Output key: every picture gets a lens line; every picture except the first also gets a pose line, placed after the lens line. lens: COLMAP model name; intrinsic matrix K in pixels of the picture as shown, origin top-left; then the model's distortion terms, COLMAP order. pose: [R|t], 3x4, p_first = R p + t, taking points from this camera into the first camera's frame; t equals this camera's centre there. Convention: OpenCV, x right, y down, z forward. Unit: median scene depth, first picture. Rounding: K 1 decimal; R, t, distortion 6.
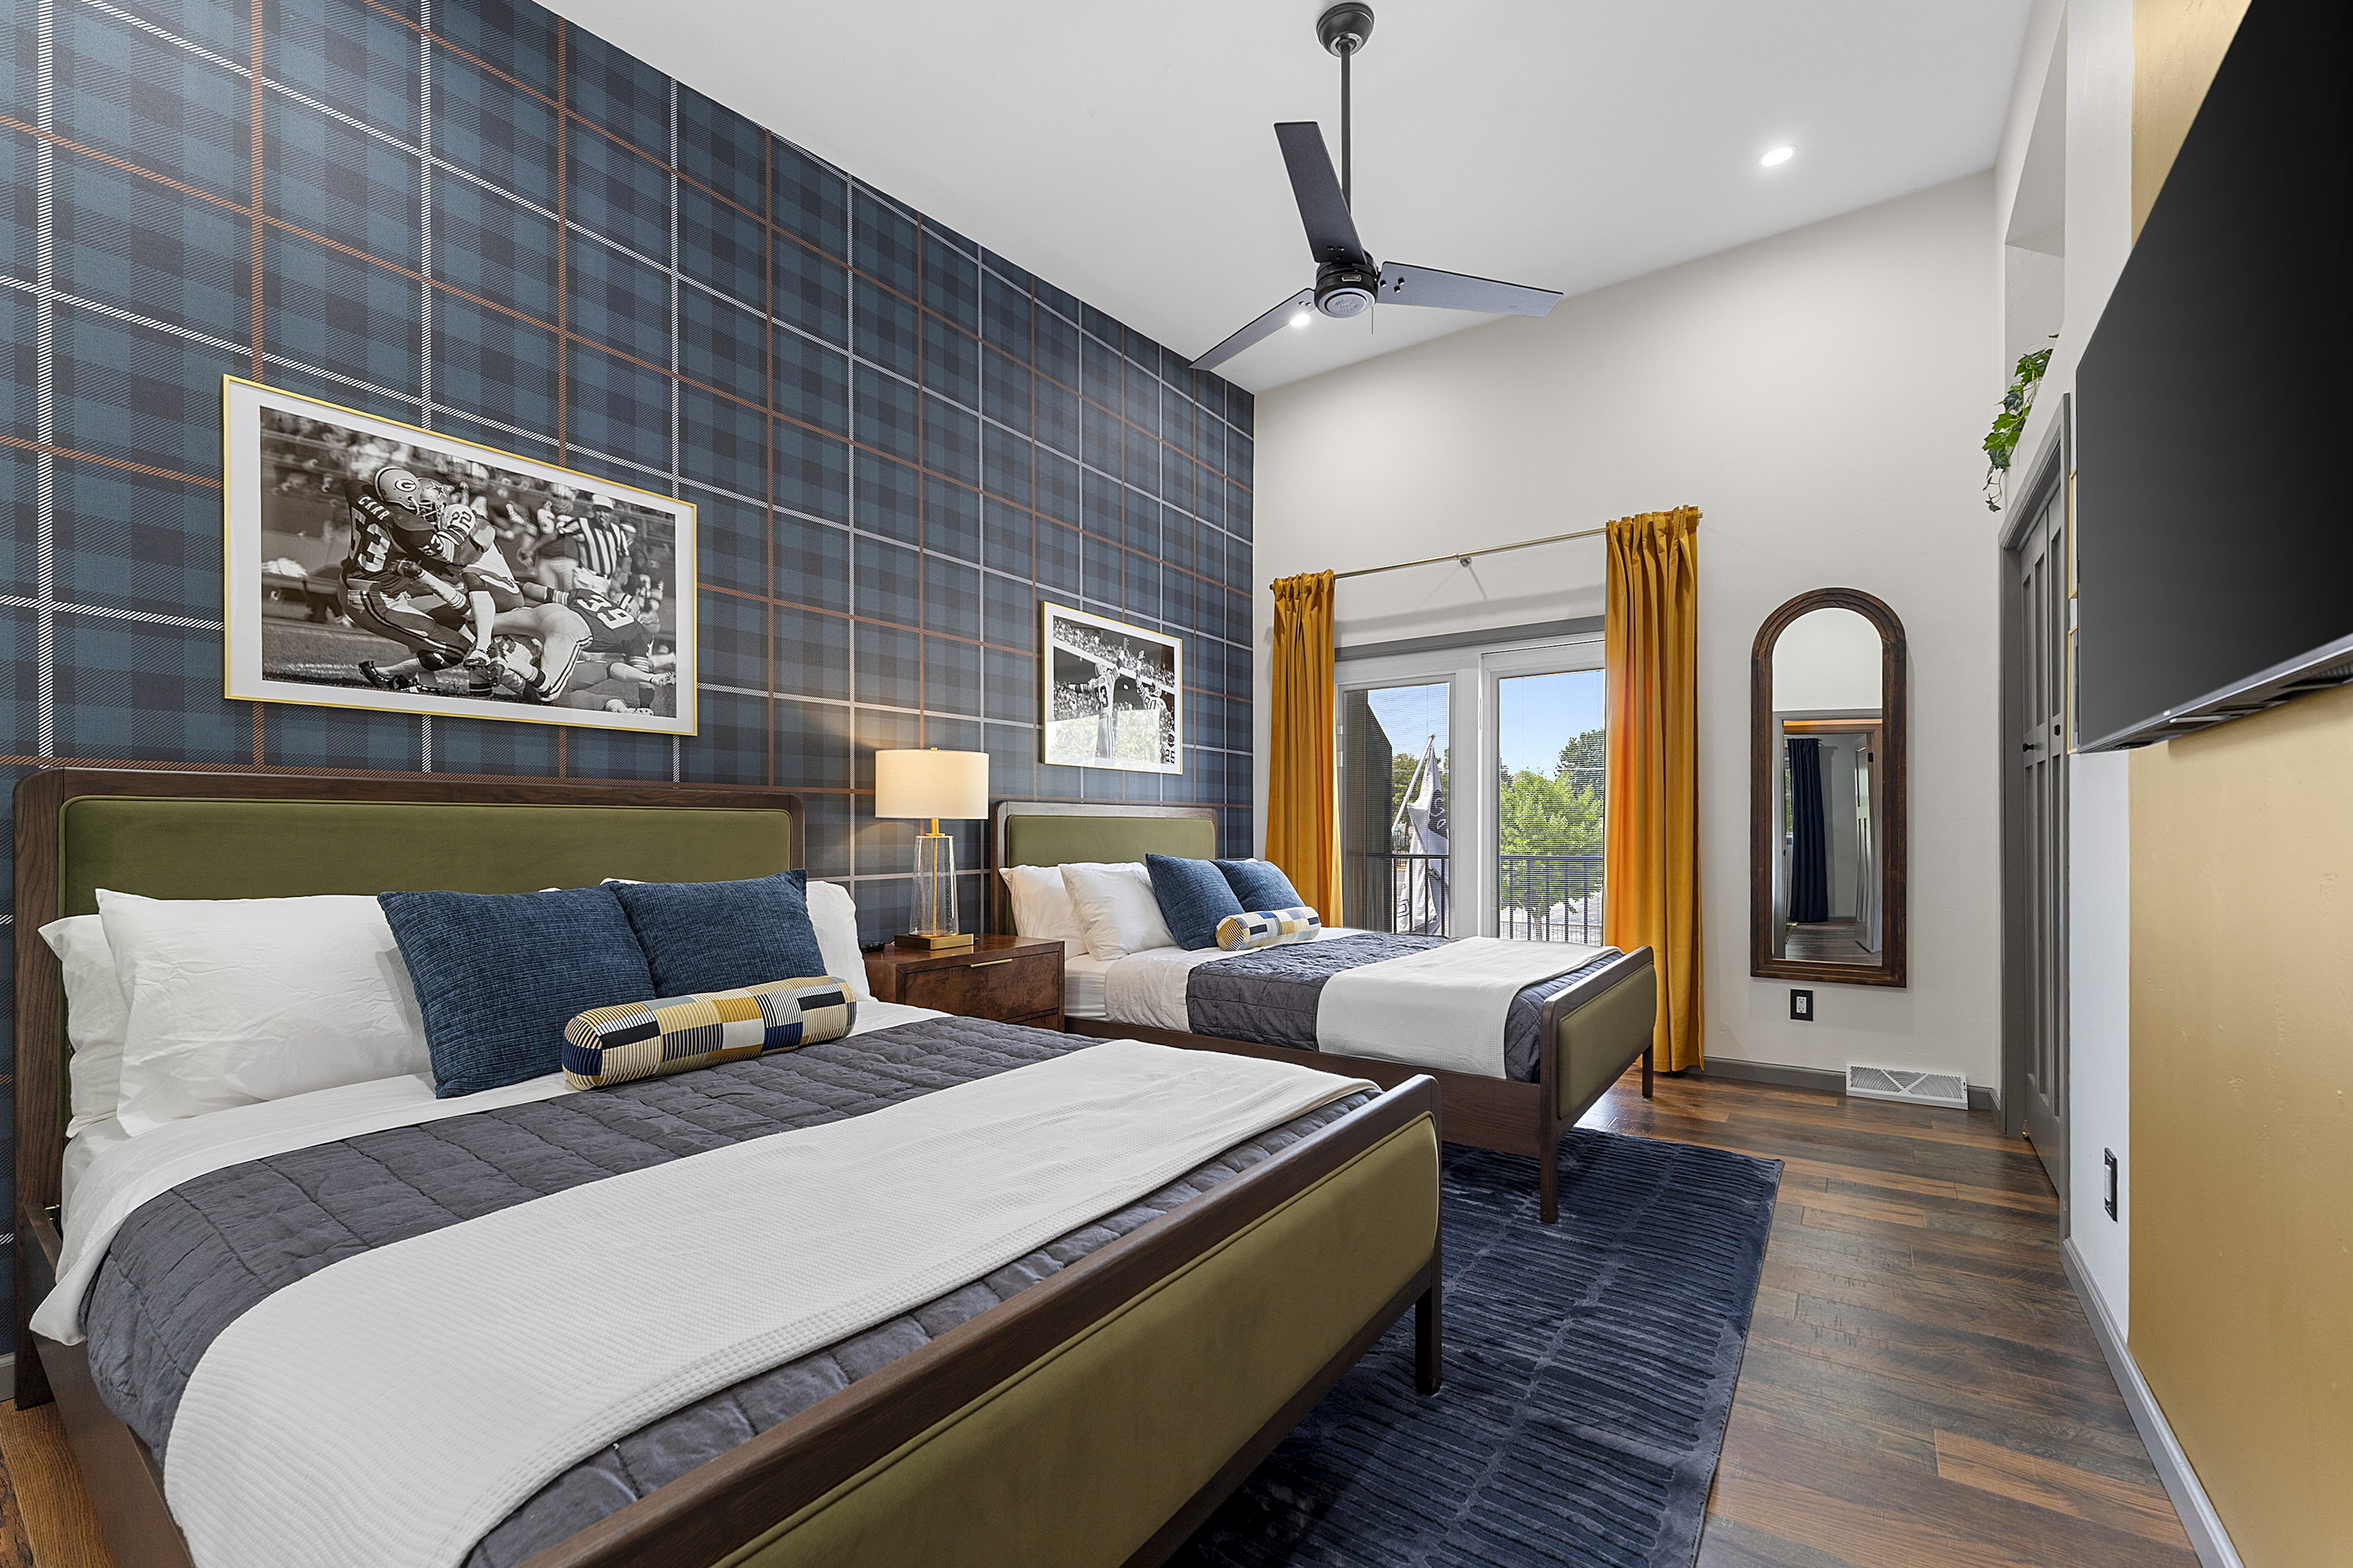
lens RADIAL K [[958.9, 0, 1186.0], [0, 958.9, 839.7], [0, 0, 1]] dist [0.011870, -0.000108]
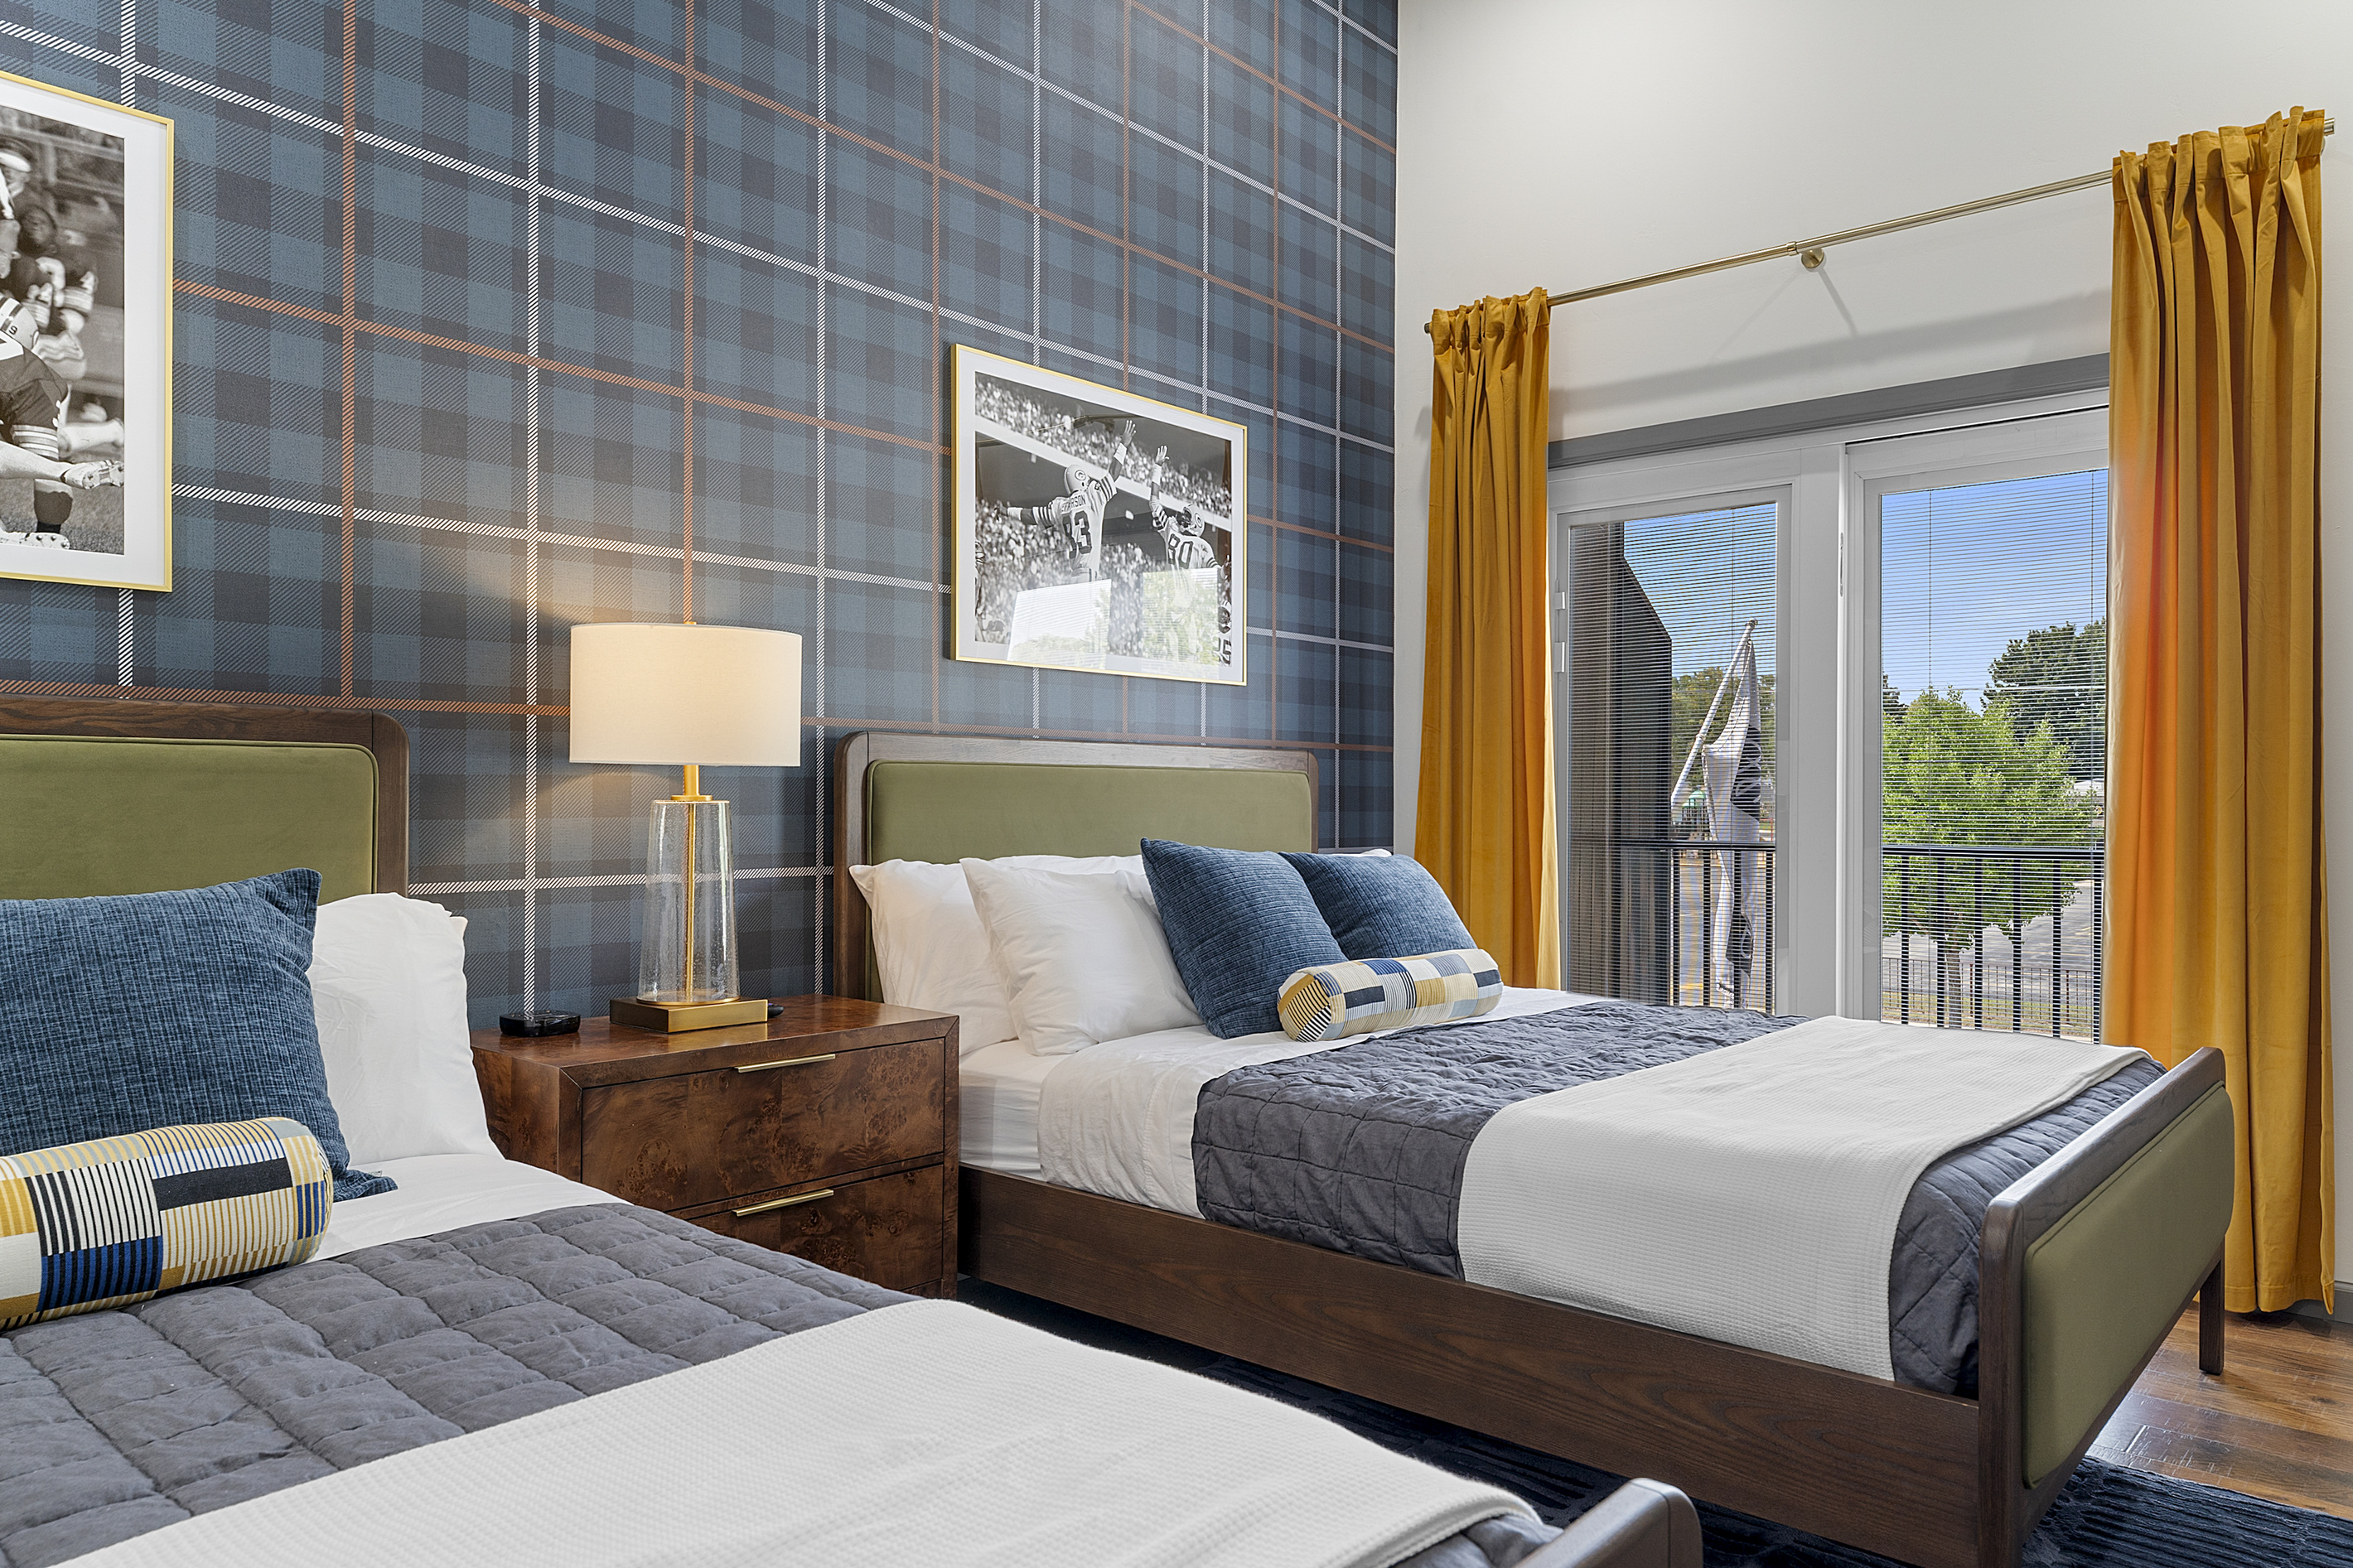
lens RADIAL K [[1572.4, 0, 1176.6], [0, 1572.4, 798.2], [0, 0, 1]] dist [0.003624, 0.001378]
pose [[0.994356, 0.006663, -0.105884, 0.064713], [-0.007477, 0.999945, -0.007292, -0.000836], [0.105829, 0.008042, 0.994352, 0.195792]]
